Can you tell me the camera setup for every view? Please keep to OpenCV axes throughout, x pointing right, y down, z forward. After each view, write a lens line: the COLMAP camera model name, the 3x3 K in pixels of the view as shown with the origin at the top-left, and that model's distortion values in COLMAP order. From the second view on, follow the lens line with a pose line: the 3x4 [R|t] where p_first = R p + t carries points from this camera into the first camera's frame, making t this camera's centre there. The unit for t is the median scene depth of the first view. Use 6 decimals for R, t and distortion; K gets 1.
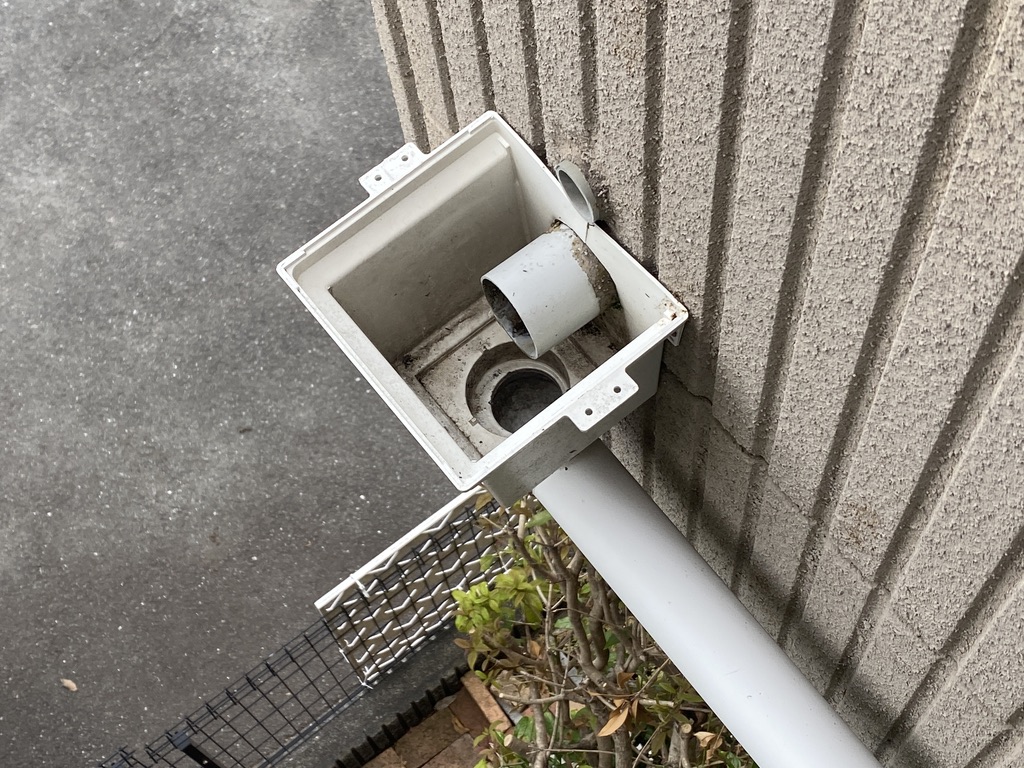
lens RADIAL K [[1706.3, 0, 509.9], [0, 1706.3, 388.1], [0, 0, 1]] dist [0.102101, 0.000000]
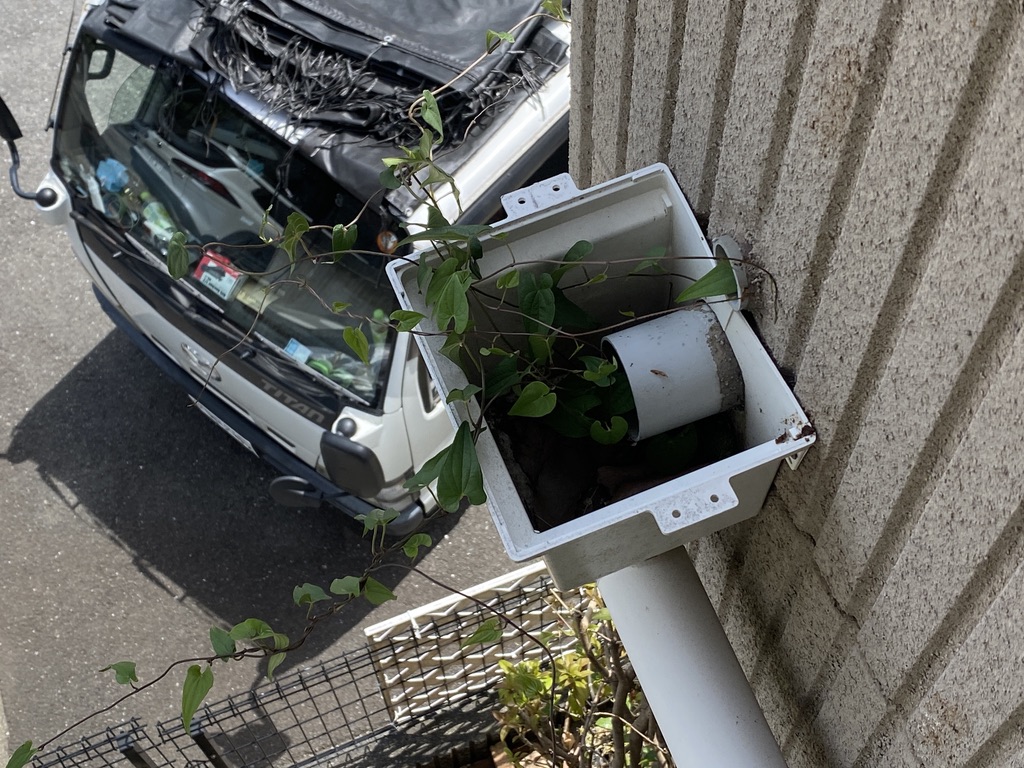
lens RADIAL K [[1706.3, 0, 517.5], [0, 1706.3, 376.8], [0, 0, 1]] dist [0.102101, 0.000000]
pose [[0.960783, 0.267018, -0.074813, 0.013587], [-0.270236, 0.962097, -0.036637, 0.000258], [0.062194, 0.055417, 0.996524, 0.104228]]
